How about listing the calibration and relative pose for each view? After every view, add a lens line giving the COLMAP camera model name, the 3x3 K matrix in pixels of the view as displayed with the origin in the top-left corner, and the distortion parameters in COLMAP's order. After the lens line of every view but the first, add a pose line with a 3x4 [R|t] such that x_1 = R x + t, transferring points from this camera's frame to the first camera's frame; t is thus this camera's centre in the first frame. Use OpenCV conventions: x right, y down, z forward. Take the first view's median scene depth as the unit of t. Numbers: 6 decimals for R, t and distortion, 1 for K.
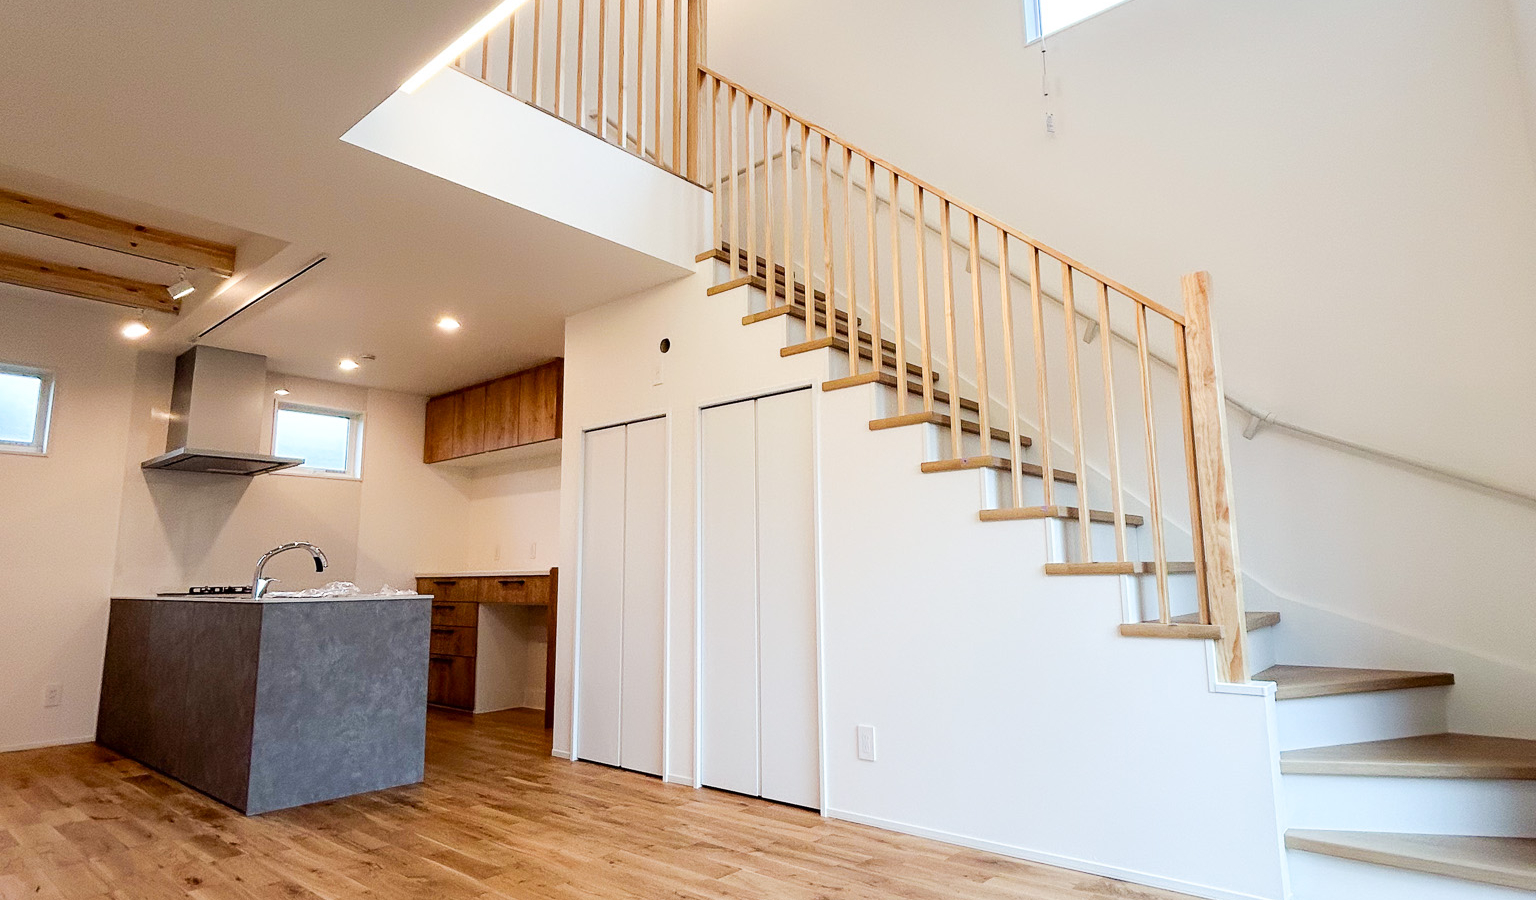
lens RADIAL K [[827.7, 0, 770.8], [0, 827.7, 448.4], [0, 0, 1]] dist [-0.003612, -0.000028]
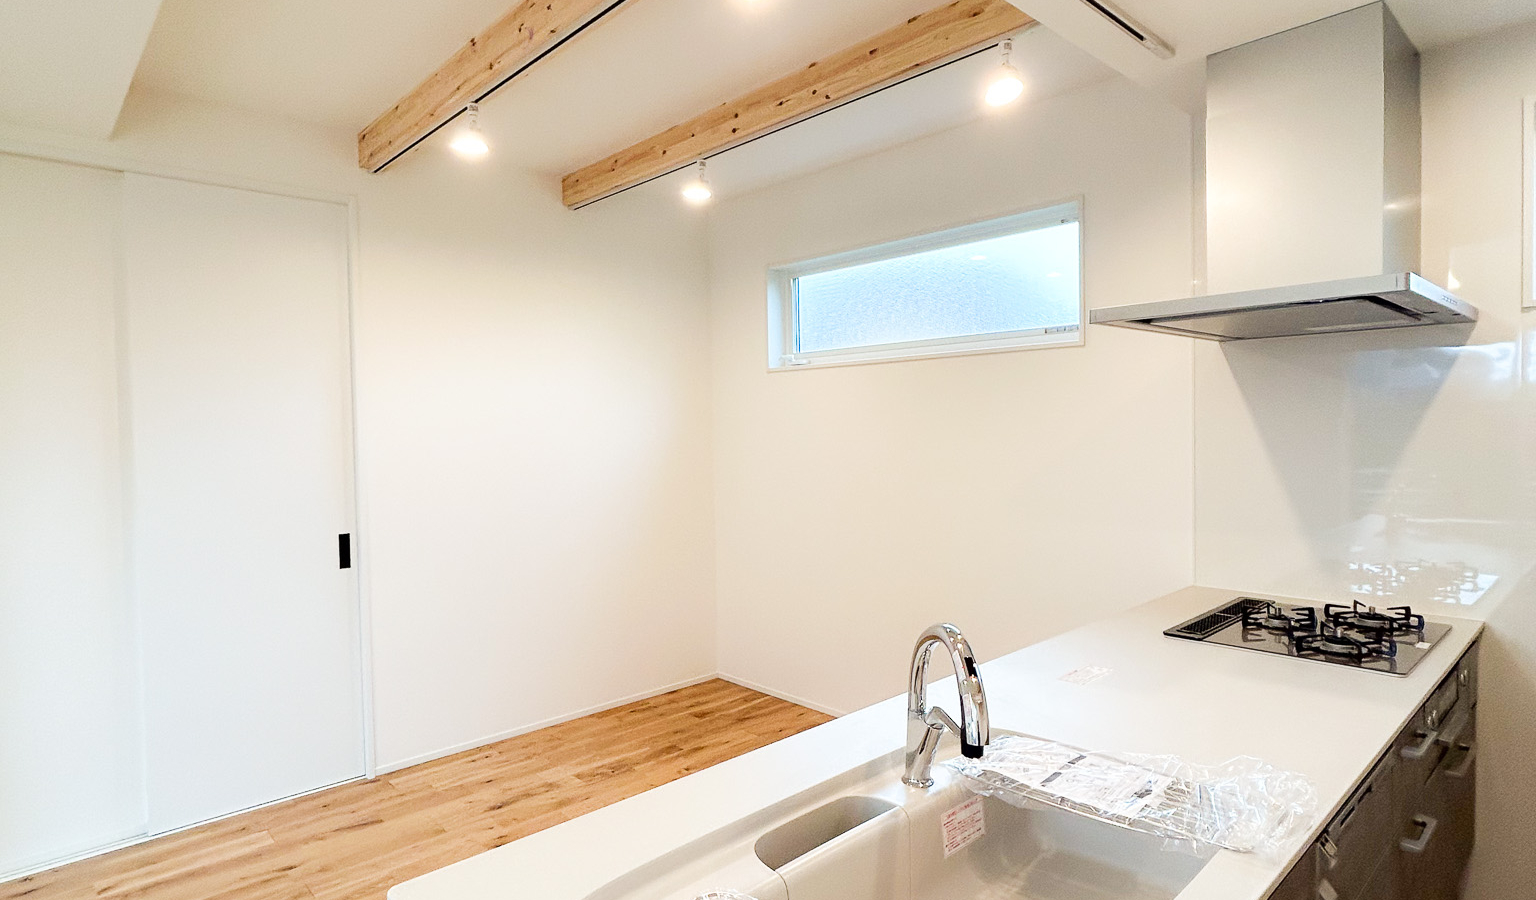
lens RADIAL K [[827.7, 0, 770.8], [0, 827.7, 448.4], [0, 0, 1]] dist [-0.003612, -0.000028]
pose [[-0.124991, 0.042714, -0.991238, -0.312477], [0.171872, 0.984900, 0.020769, 0.042994], [0.977158, -0.167770, -0.130445, 1.105554]]
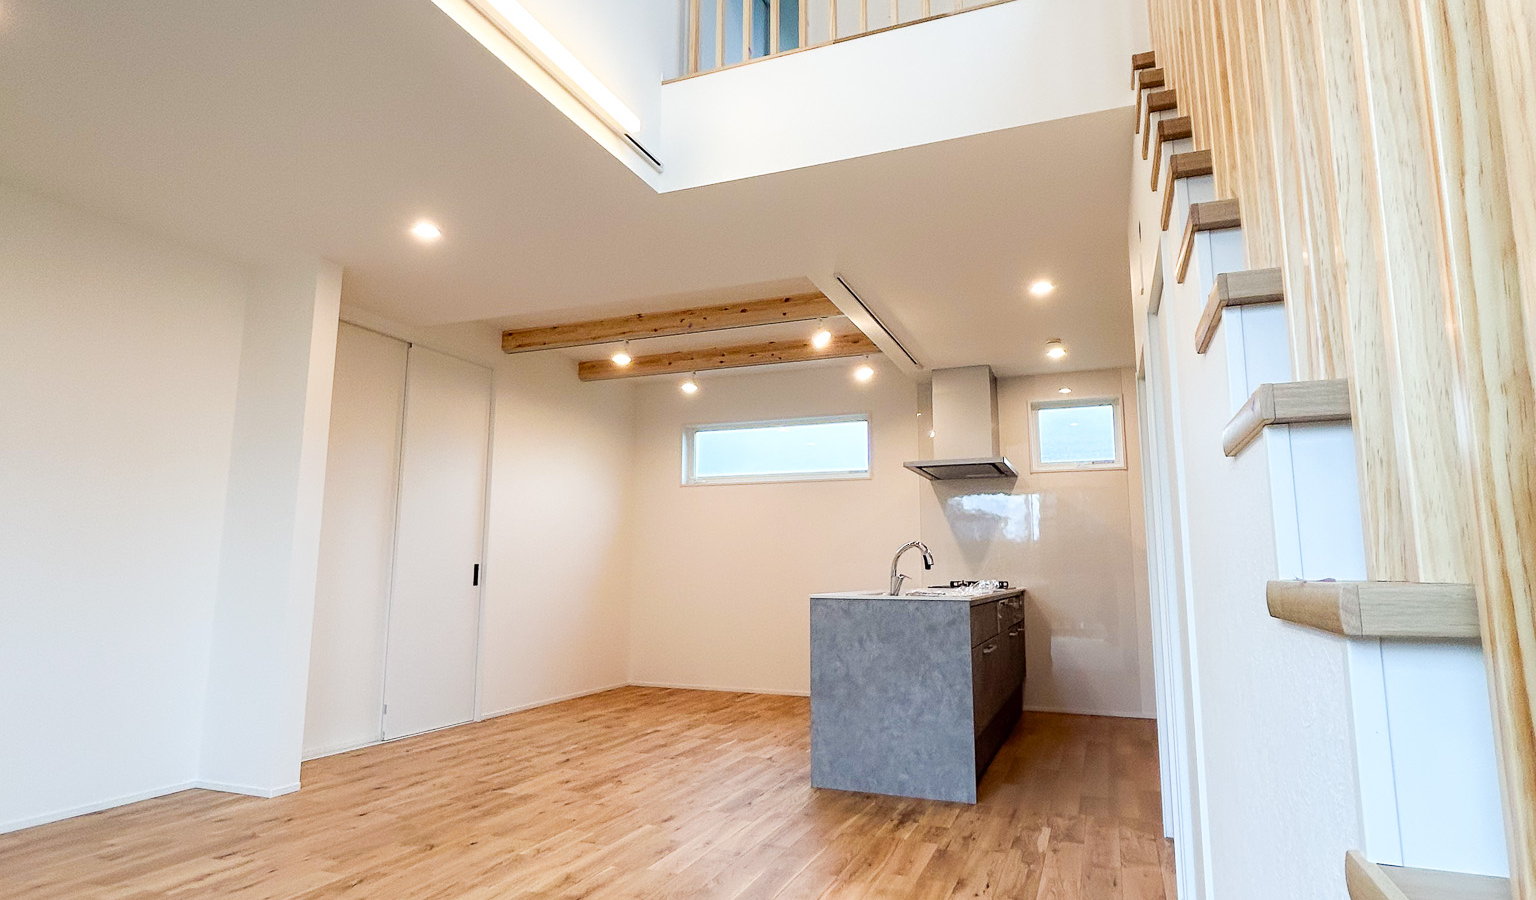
lens RADIAL K [[827.7, 0, 770.8], [0, 827.7, 448.4], [0, 0, 1]] dist [-0.003612, -0.000028]
pose [[0.315366, -0.127897, -0.940312, 0.417674], [0.140708, 0.986225, -0.086951, 0.070648], [0.938480, -0.104889, 0.329019, 0.554343]]
